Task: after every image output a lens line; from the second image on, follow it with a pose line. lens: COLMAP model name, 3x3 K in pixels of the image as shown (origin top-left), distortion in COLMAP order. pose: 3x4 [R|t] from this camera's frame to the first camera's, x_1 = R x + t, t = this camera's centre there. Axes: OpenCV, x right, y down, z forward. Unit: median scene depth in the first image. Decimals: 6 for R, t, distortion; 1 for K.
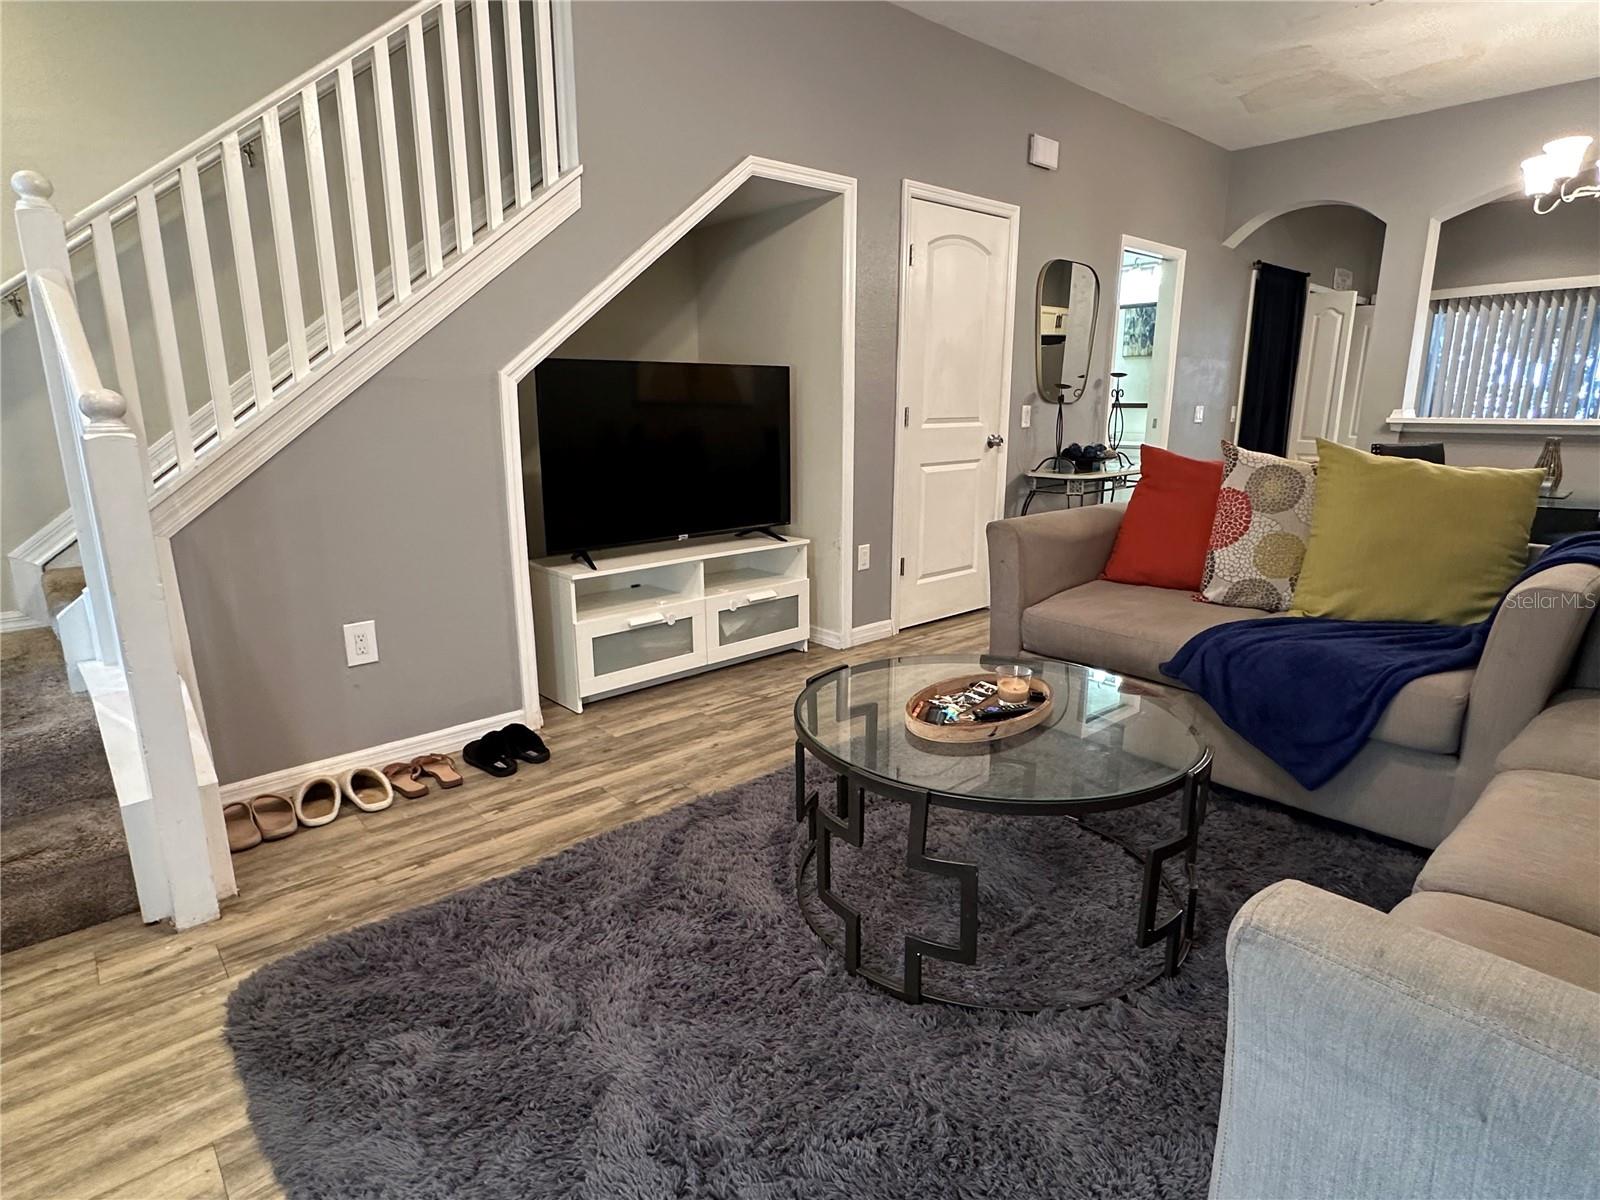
lens RADIAL K [[866.5, 0, 796.9], [0, 866.5, 598.7], [0, 0, 1]] dist [0.000444, -0.000523]
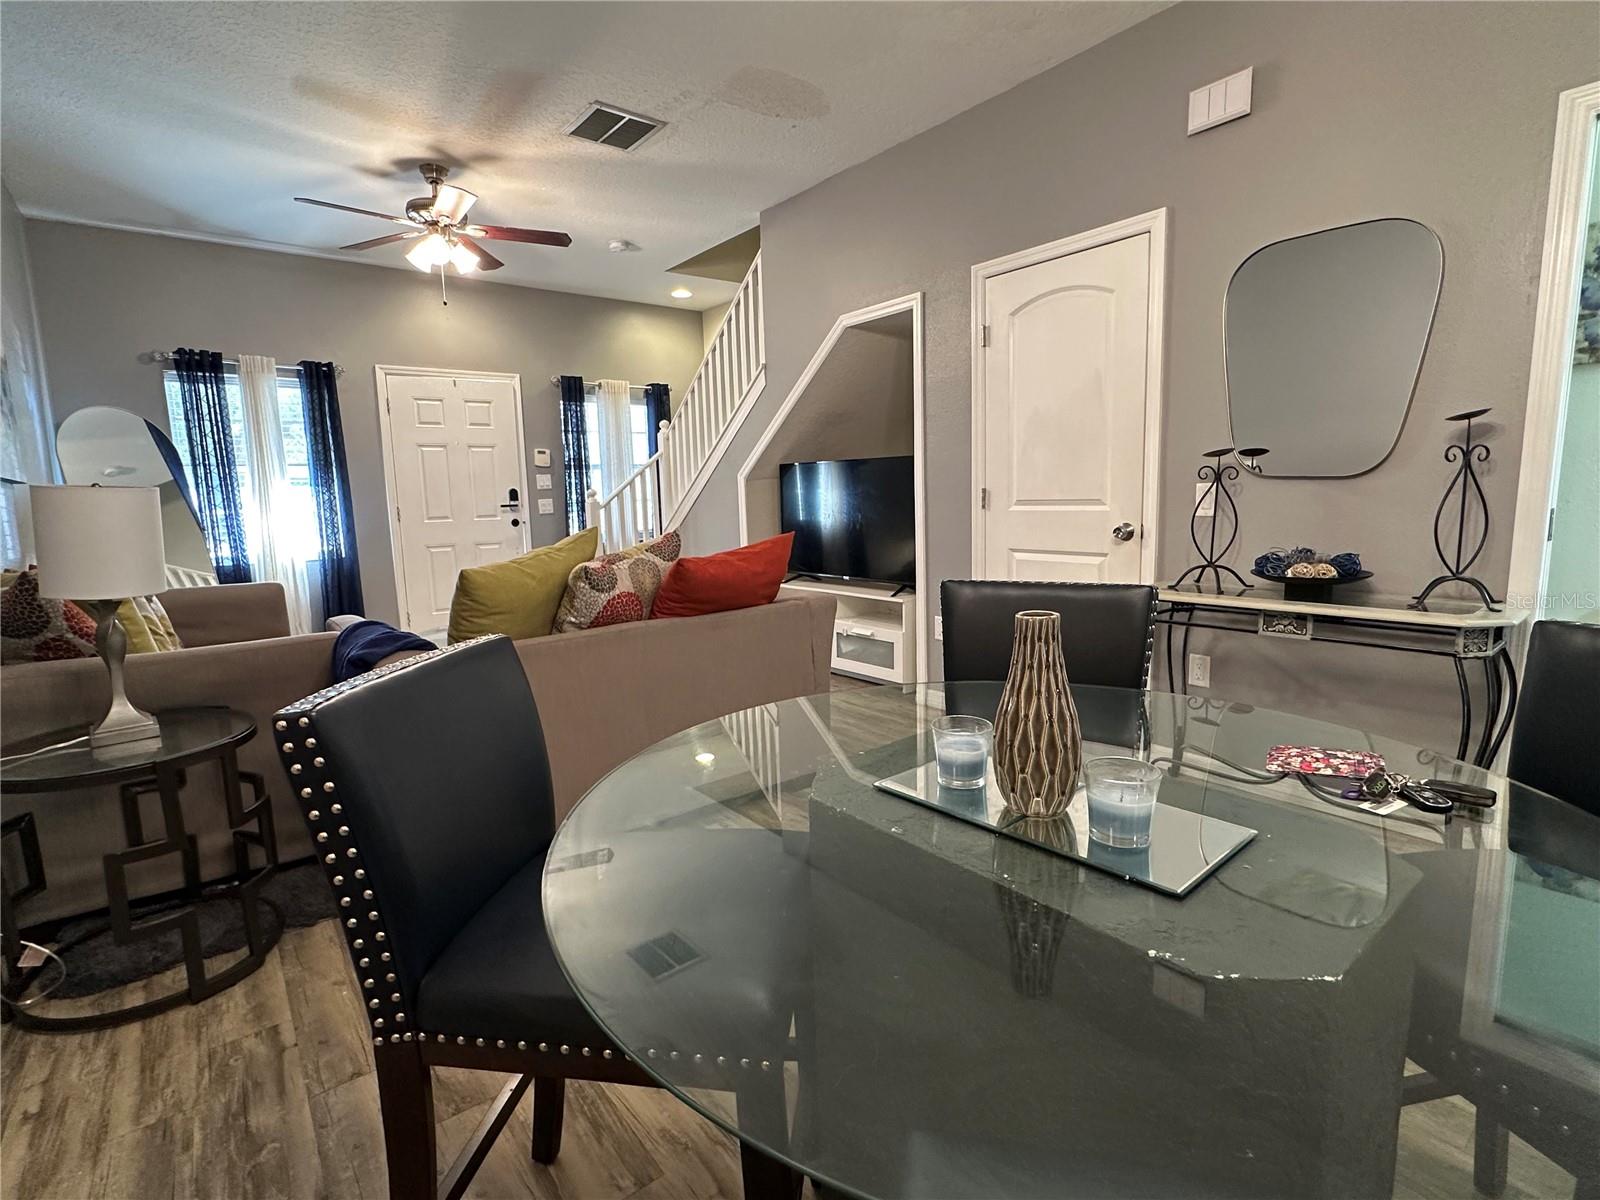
lens RADIAL K [[775.4, 0, 797.0], [0, 775.4, 604.6], [0, 0, 1]] dist [-0.001192, -0.000451]
pose [[-0.061728, 0.152397, -0.986390, 1.191161], [-0.196435, 0.967090, 0.161708, -0.226756], [0.978572, 0.203743, -0.029760, 0.988692]]
